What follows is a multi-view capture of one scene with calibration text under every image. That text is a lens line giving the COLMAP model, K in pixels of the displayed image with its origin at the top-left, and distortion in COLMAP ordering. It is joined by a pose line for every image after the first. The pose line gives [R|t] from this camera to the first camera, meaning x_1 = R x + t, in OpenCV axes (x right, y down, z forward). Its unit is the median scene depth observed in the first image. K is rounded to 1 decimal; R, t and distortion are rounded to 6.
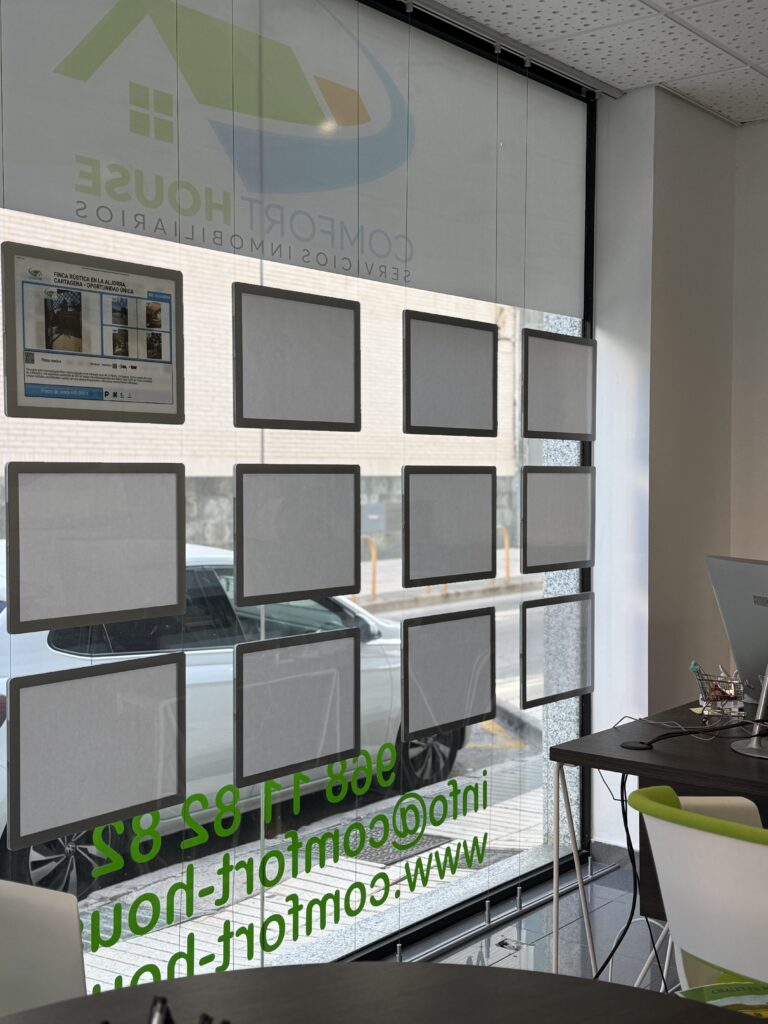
lens RADIAL K [[1297.3, 0, 384.0], [0, 1297.3, 512.0], [0, 0, 1]] dist [0.240969, -0.717749]
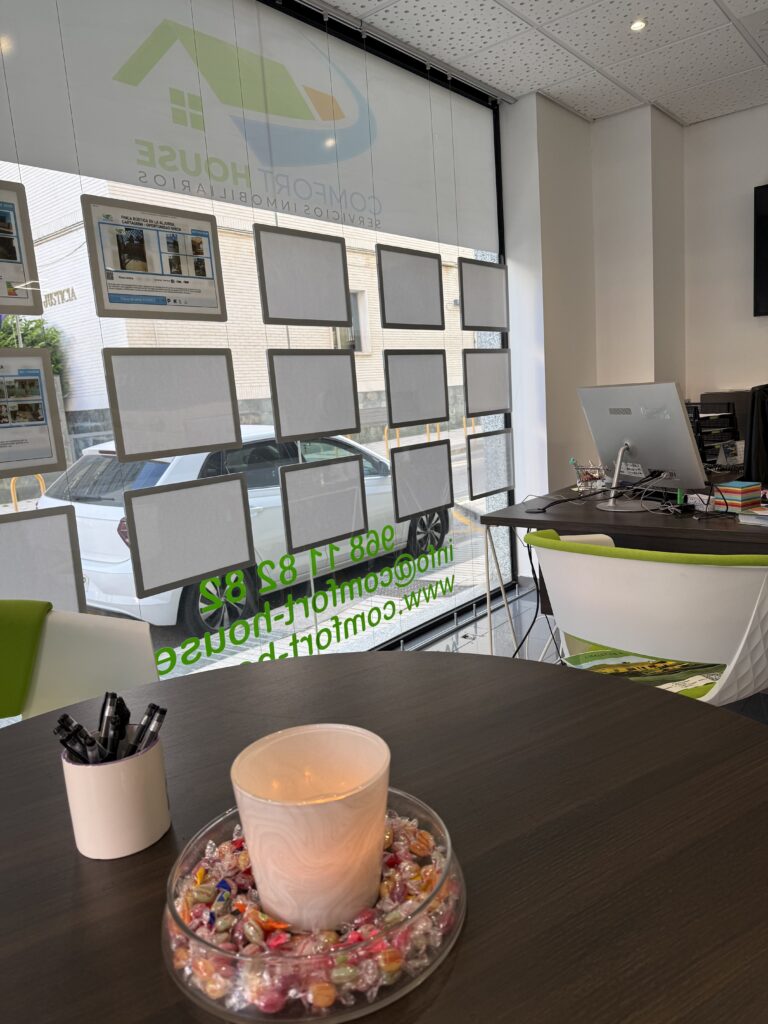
lens RADIAL K [[712.8, 0, 387.9], [0, 712.8, 518.5], [0, 0, 1]] dist [0.043698, -0.086072]
pose [[0.996871, -0.068384, -0.039650, 0.041801], [0.073368, 0.987129, 0.142107, 0.045457], [0.029422, -0.144571, 0.989057, 0.129264]]
